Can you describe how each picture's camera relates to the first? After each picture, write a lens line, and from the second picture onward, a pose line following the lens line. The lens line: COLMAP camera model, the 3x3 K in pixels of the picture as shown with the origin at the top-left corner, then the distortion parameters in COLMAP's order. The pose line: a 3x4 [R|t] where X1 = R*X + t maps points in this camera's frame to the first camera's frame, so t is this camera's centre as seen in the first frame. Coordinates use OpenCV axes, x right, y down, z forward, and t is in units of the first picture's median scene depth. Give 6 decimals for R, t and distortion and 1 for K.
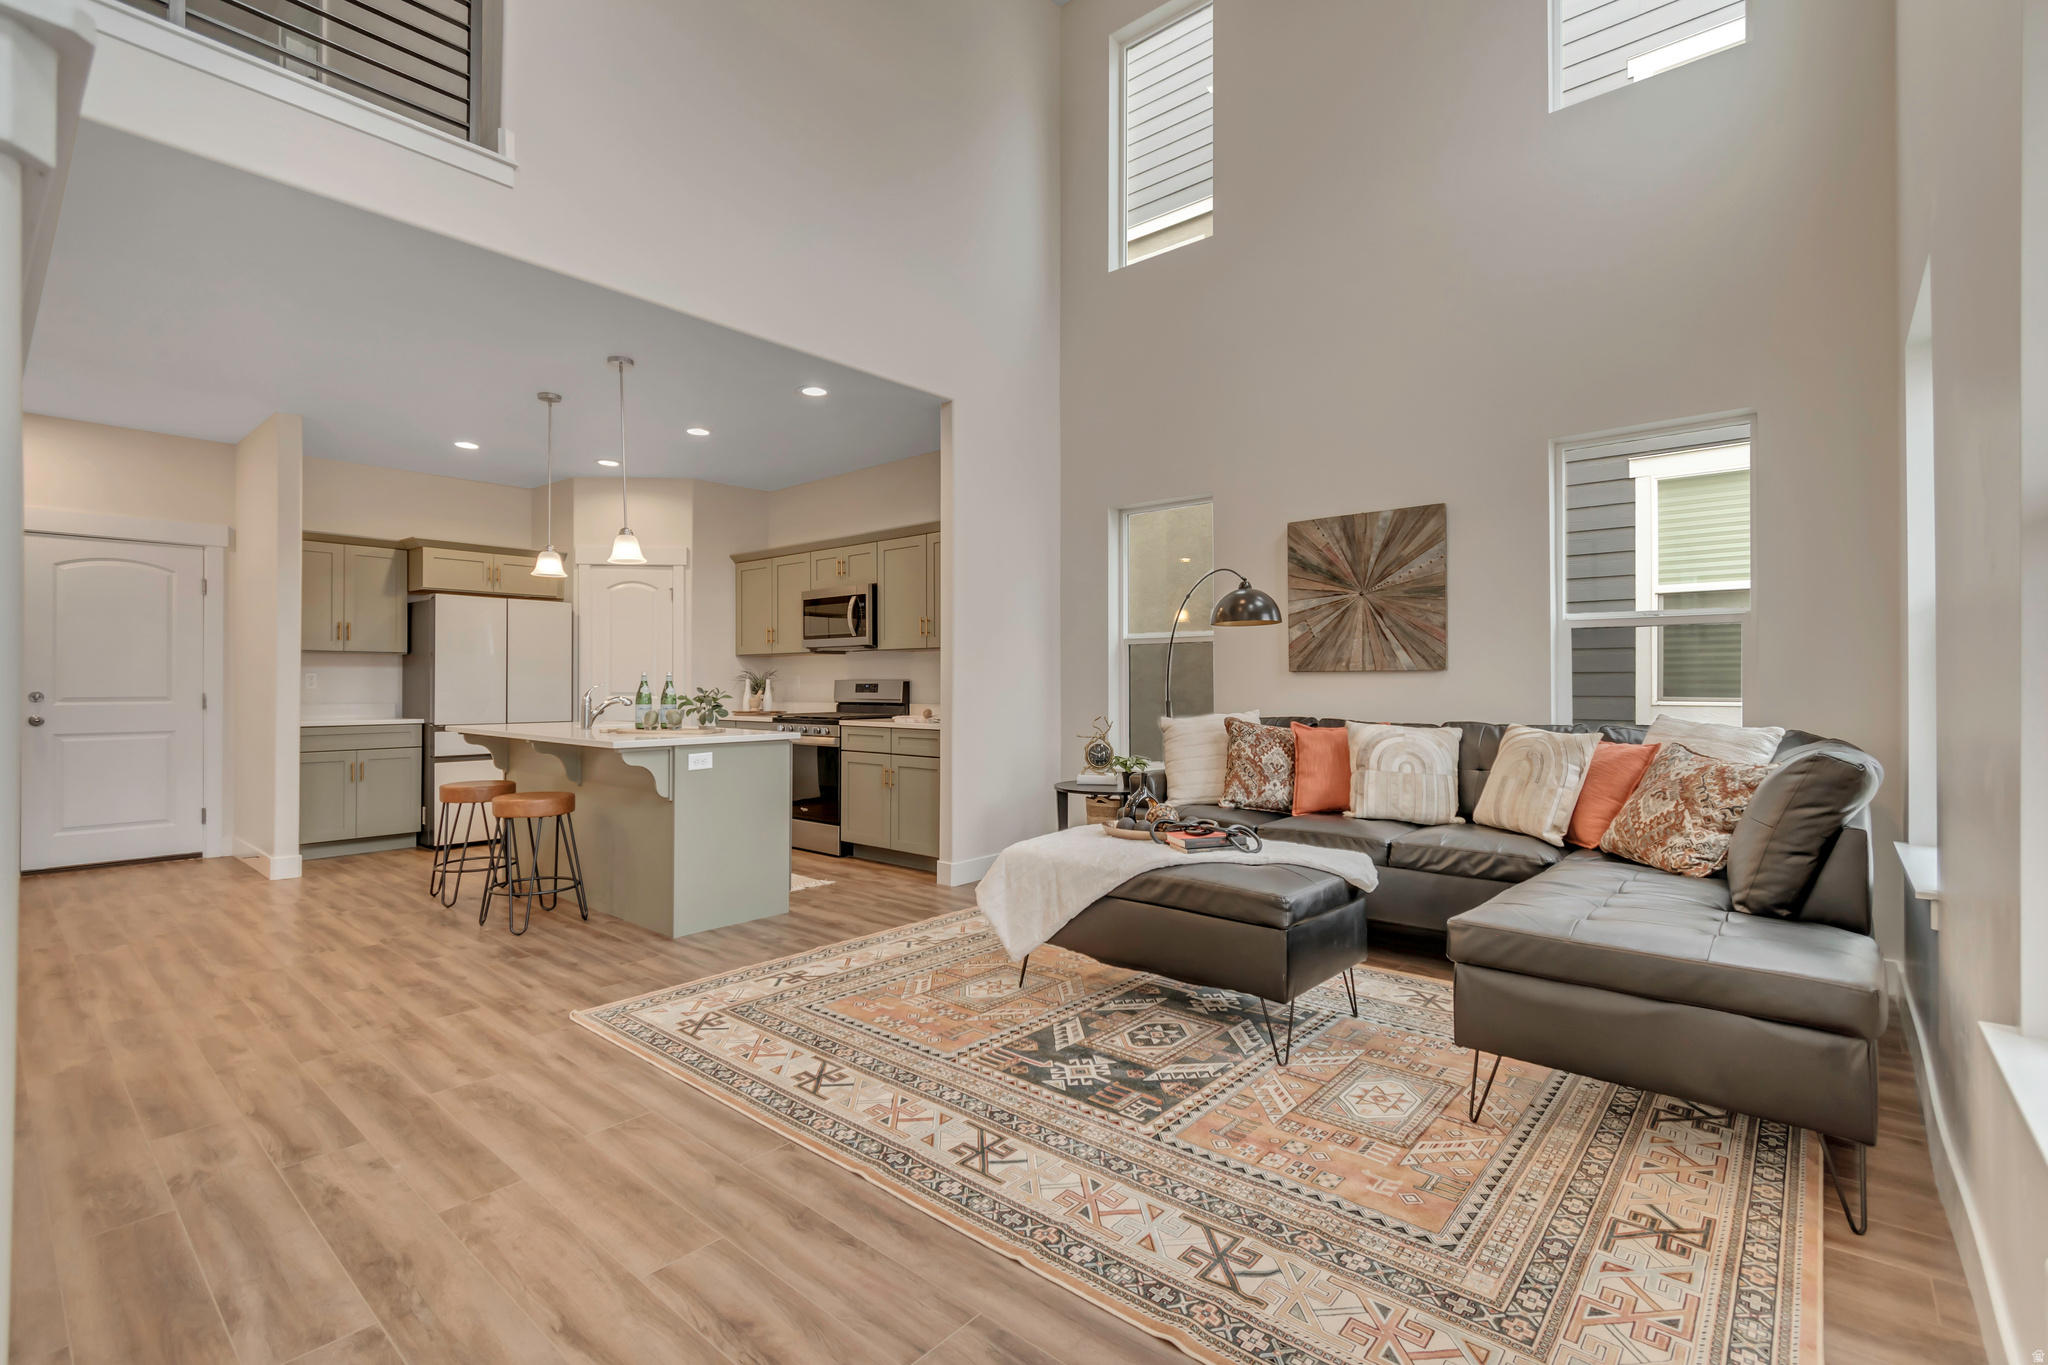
lens RADIAL K [[917.8, 0, 1031.0], [0, 917.8, 679.1], [0, 0, 1]] dist [0.004194, -0.000974]
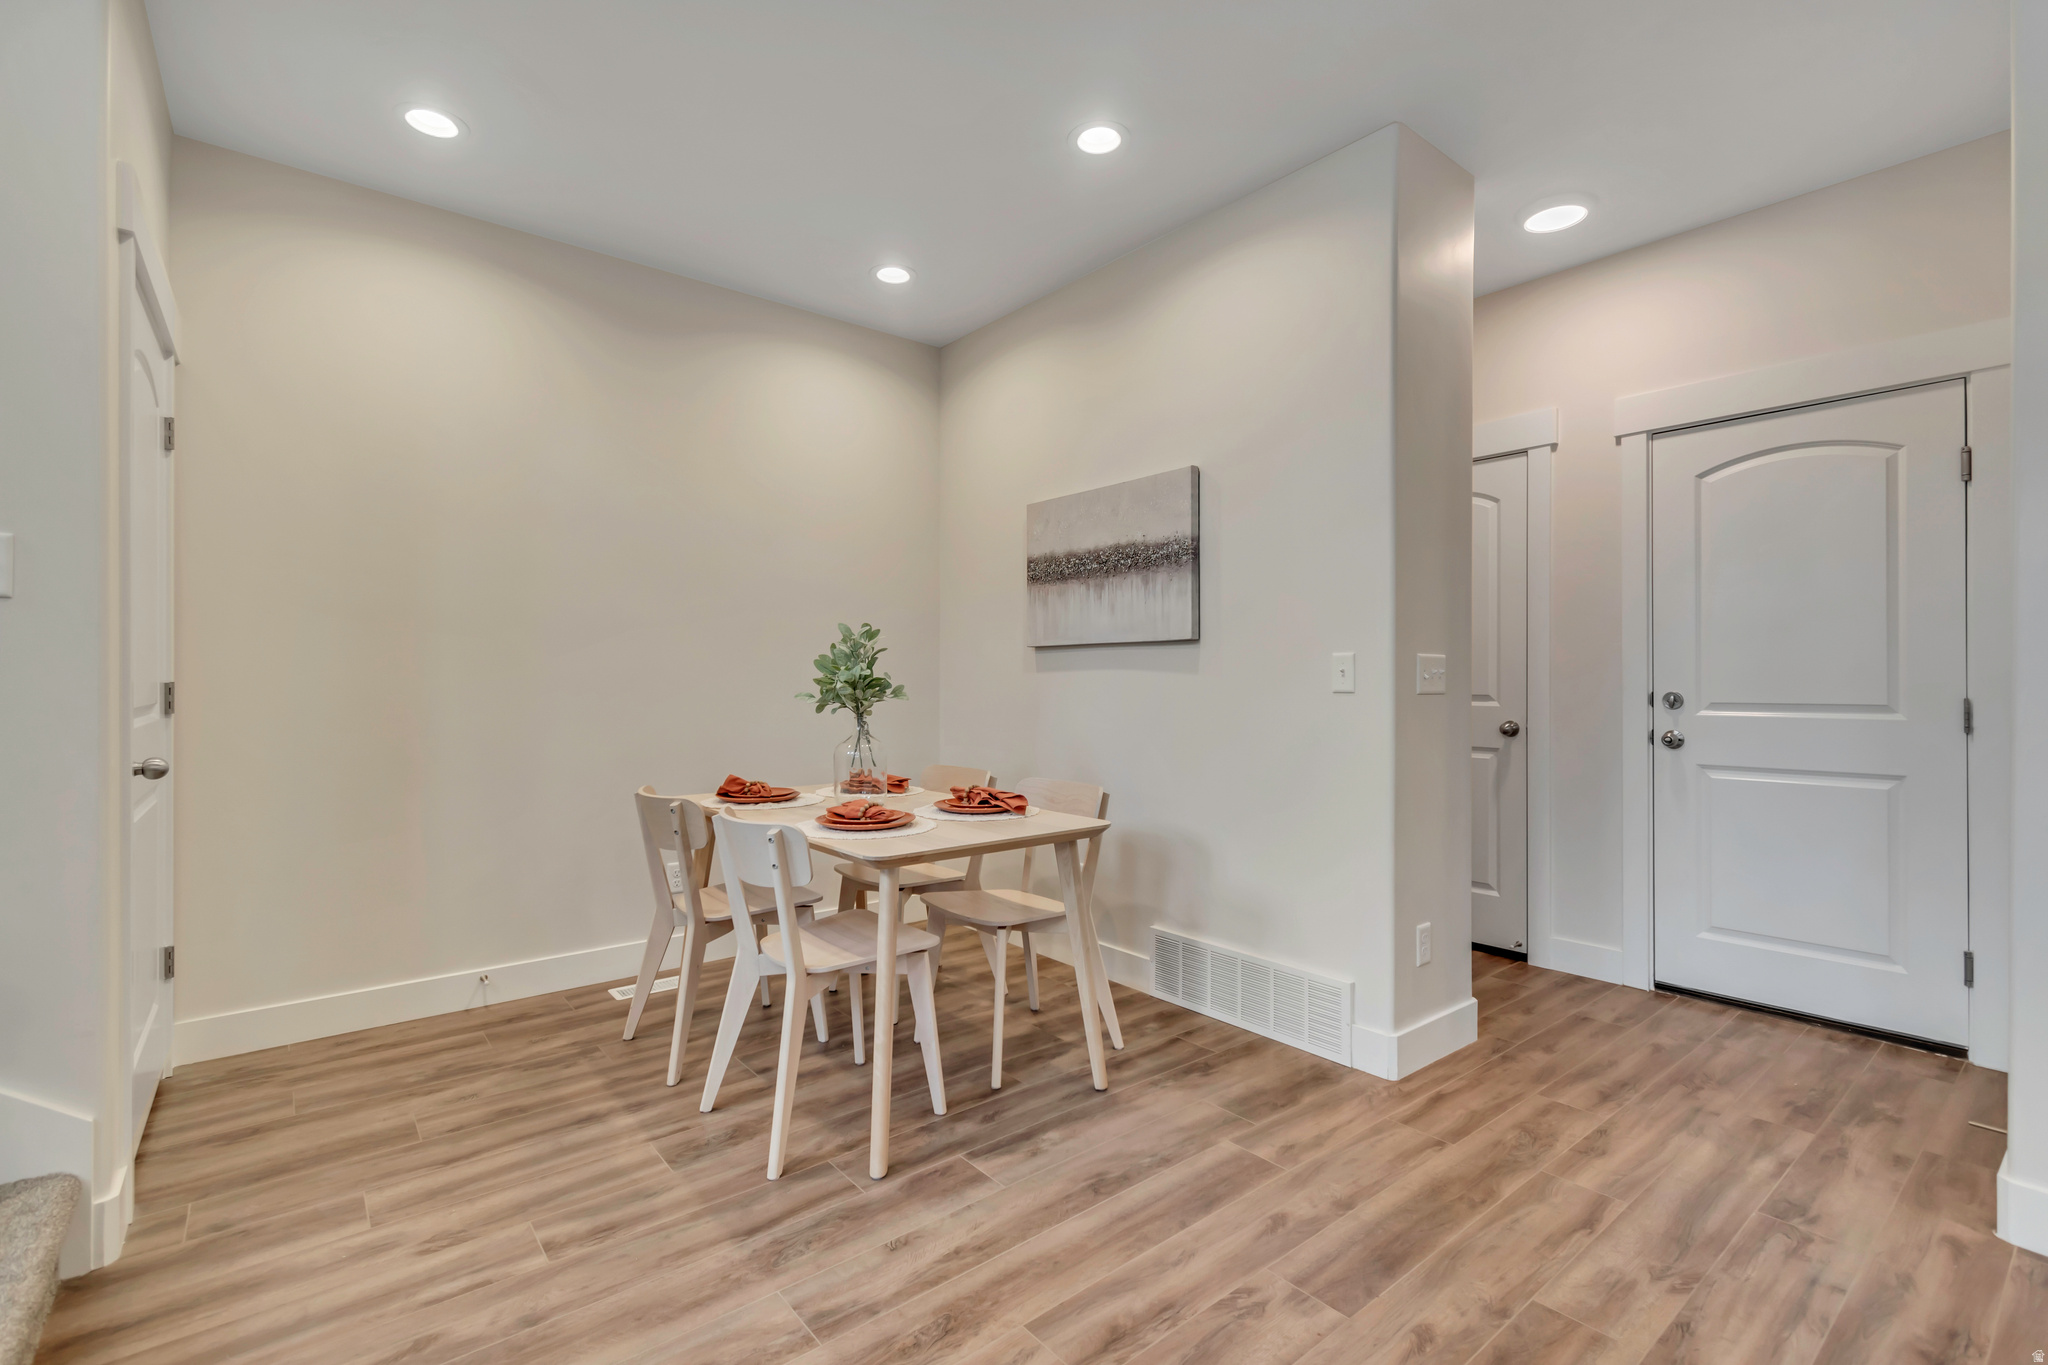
lens RADIAL K [[920.8, 0, 1027.9], [0, 920.8, 679.1], [0, 0, 1]] dist [0.002912, -0.000474]
pose [[-0.175468, -0.002470, -0.984482, -0.506670], [0.006743, 0.999970, -0.003710, 0.005823], [0.984462, -0.007289, -0.175446, 0.856290]]
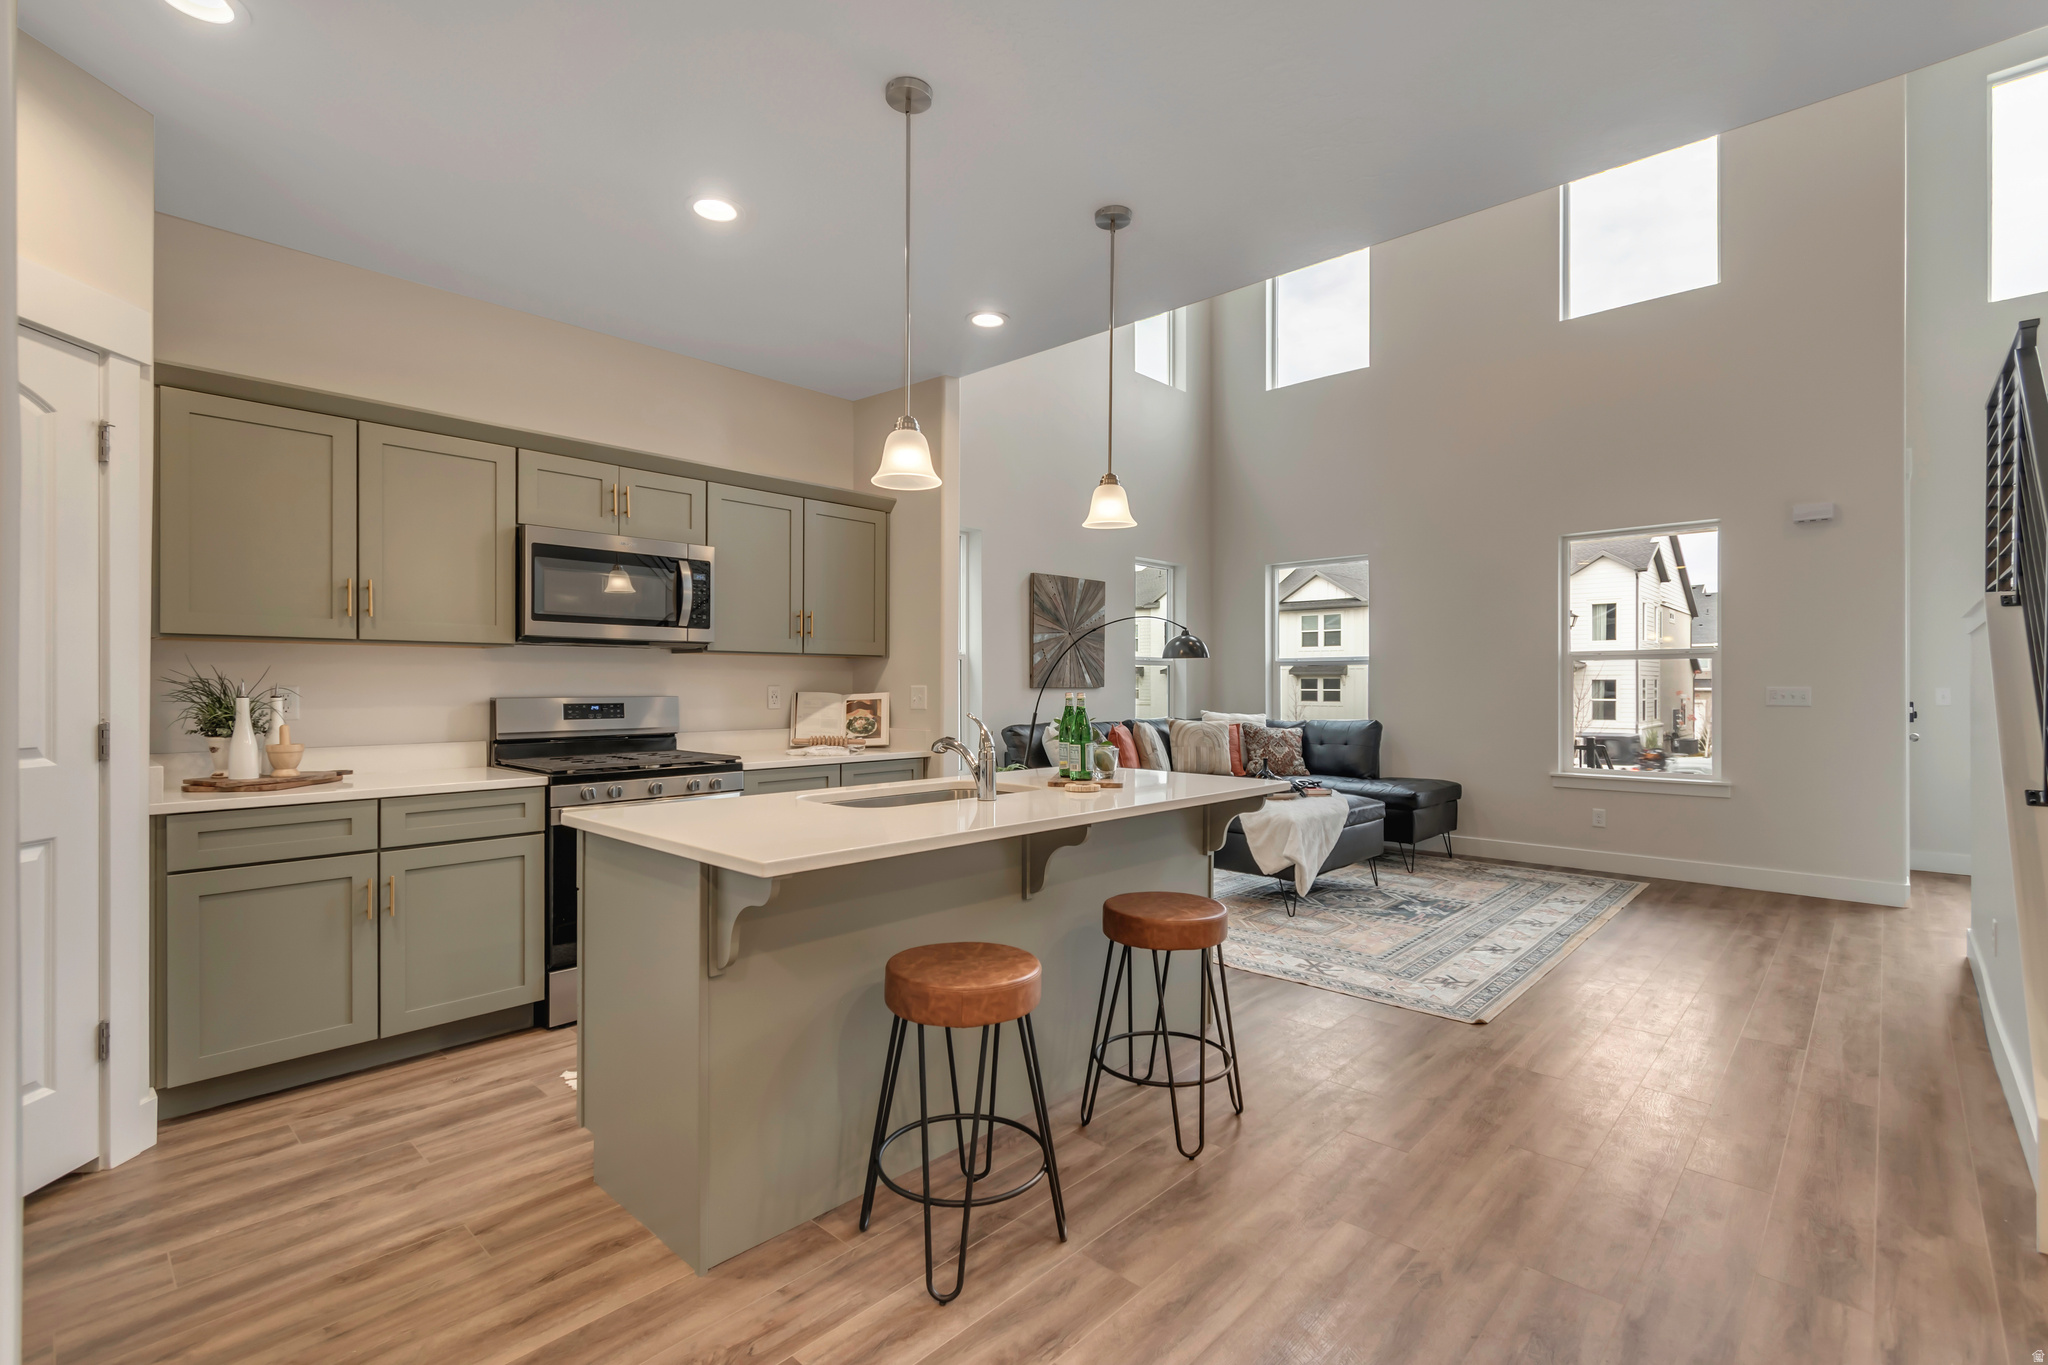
lens RADIAL K [[923.3, 0, 1026.0], [0, 923.3, 685.7], [0, 0, 1]] dist [0.003465, 0.000351]
pose [[0.041134, -0.001360, 0.999153, -1.143736], [-0.007933, 0.999967, 0.001688, -0.014484], [-0.999122, -0.007996, 0.041122, 1.070659]]
